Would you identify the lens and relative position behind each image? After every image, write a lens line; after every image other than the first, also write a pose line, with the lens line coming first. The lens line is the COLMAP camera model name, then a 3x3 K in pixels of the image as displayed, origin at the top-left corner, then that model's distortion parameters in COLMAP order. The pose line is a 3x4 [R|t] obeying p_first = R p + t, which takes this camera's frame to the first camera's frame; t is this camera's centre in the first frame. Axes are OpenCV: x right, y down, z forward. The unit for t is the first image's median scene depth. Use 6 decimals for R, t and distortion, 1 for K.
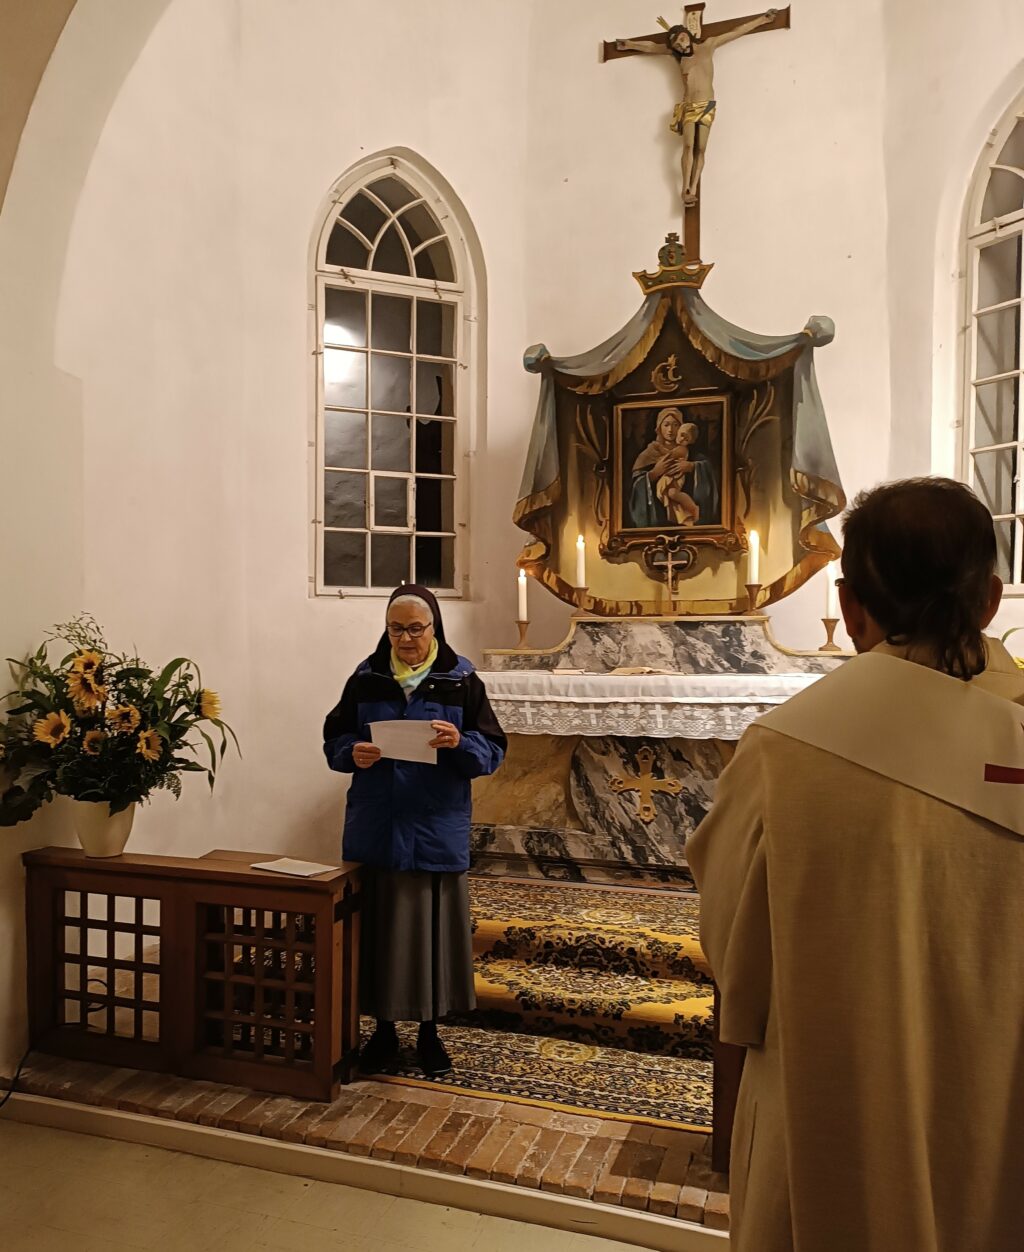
lens RADIAL K [[1109.2, 0, 429.4], [0, 1109.2, 668.1], [0, 0, 1]] dist [0.105349, -0.198047]
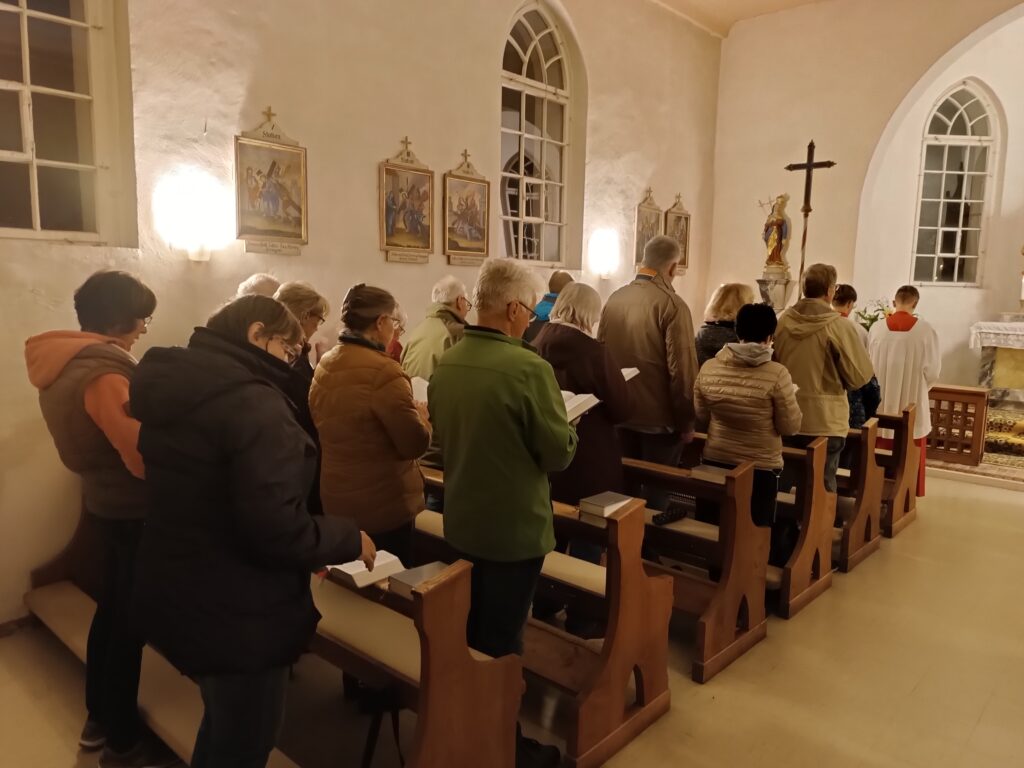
lens RADIAL K [[750.1, 0, 514.9], [0, 750.1, 382.8], [0, 0, 1]] dist [-0.000245, -0.001316]
pose [[0.937026, 0.062449, -0.343631, -0.350721], [-0.030871, 0.994843, 0.096617, 0.008907], [0.347893, -0.079925, 0.934121, -0.774330]]
